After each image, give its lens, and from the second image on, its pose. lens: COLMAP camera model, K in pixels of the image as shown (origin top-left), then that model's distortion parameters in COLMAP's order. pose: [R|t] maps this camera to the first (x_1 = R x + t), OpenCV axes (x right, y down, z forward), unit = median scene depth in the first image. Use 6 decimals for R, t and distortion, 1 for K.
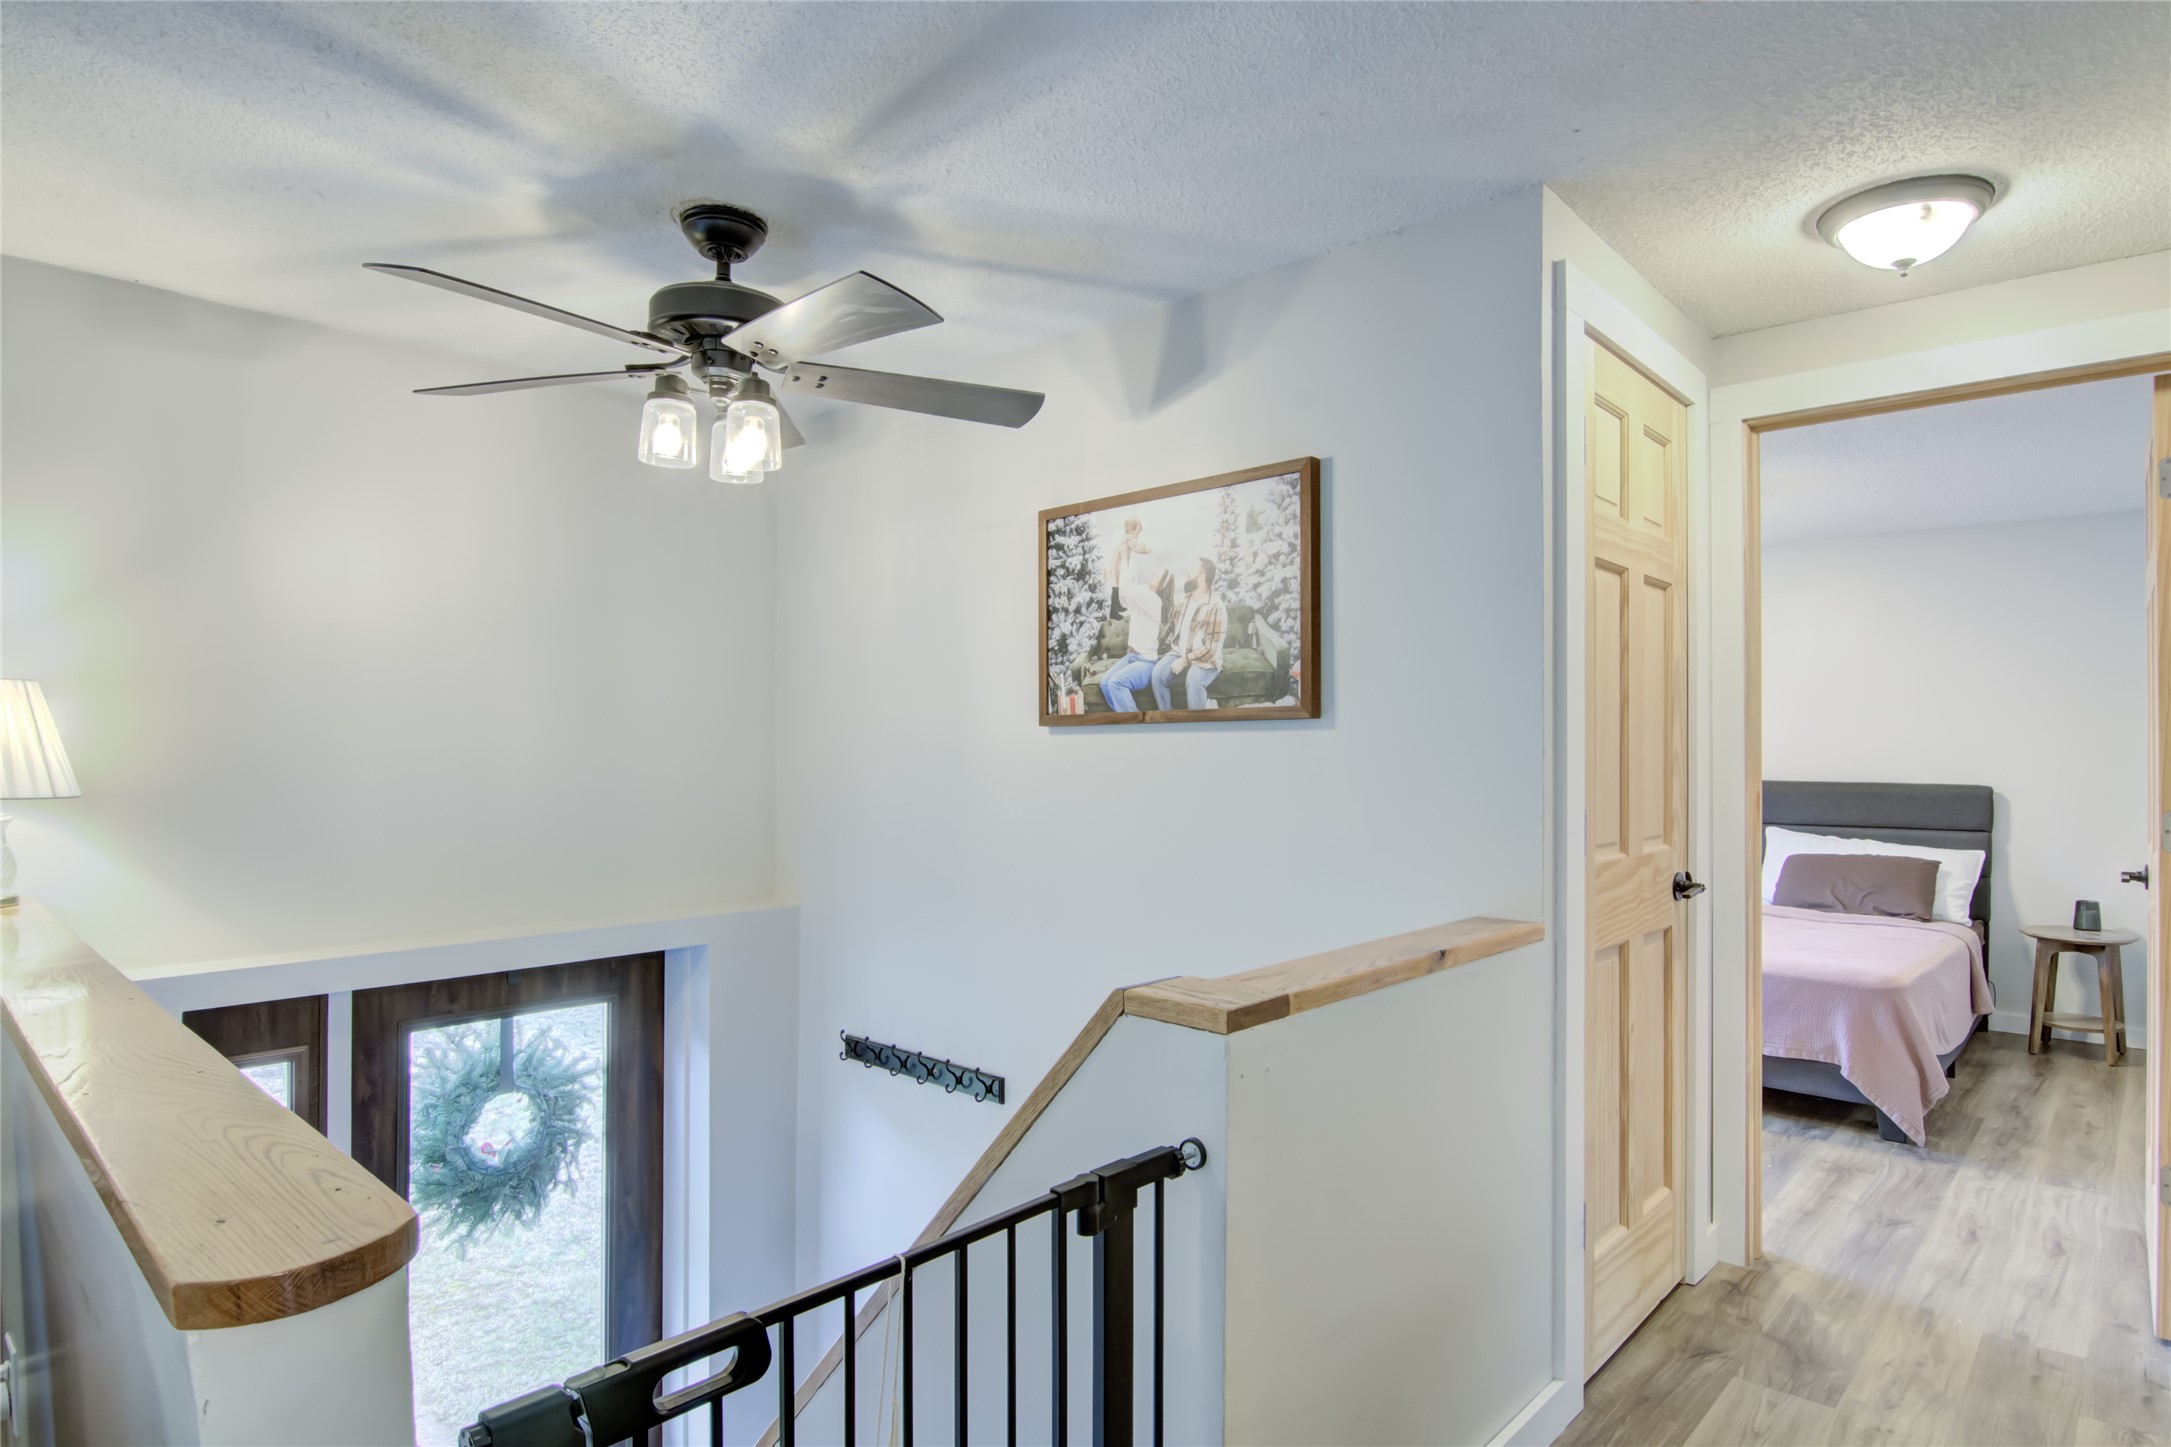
lens RADIAL K [[1198.6, 0, 1091.9], [0, 1198.6, 738.3], [0, 0, 1]] dist [0.002659, -0.013082]
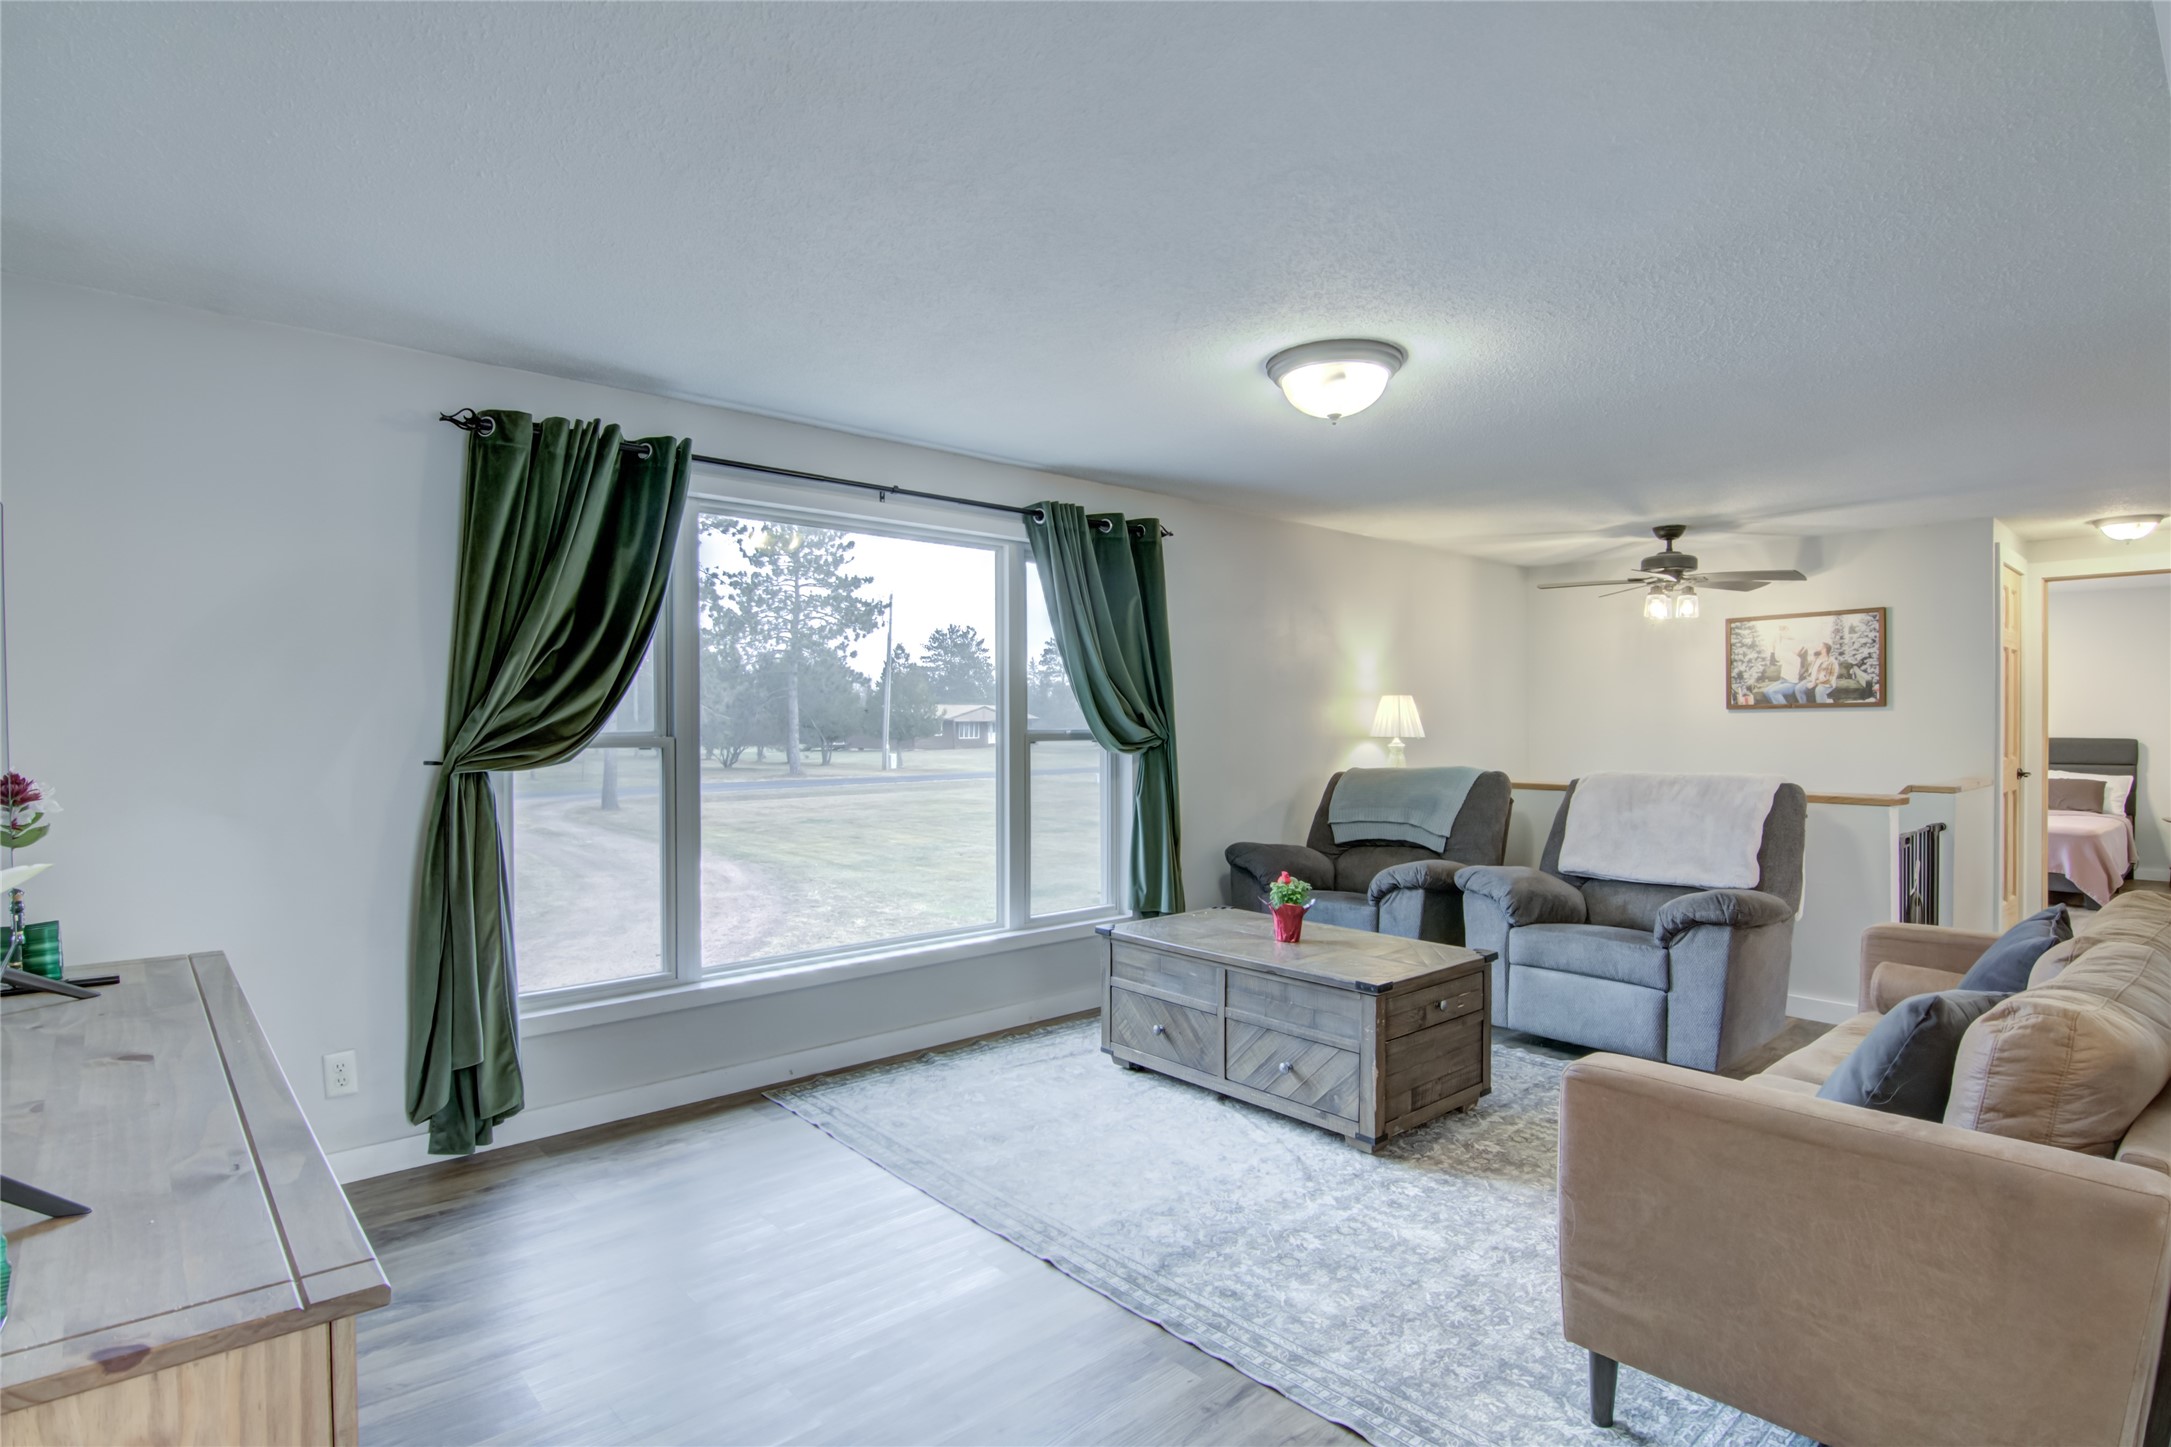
lens RADIAL K [[1112.0, 0, 1089.7], [0, 1112.0, 741.5], [0, 0, 1]] dist [0.001305, -0.013646]
pose [[0.995549, -0.003920, -0.094169, -1.197544], [0.006150, 0.999707, 0.023399, -0.006580], [0.094050, -0.023874, 0.995281, -1.438763]]
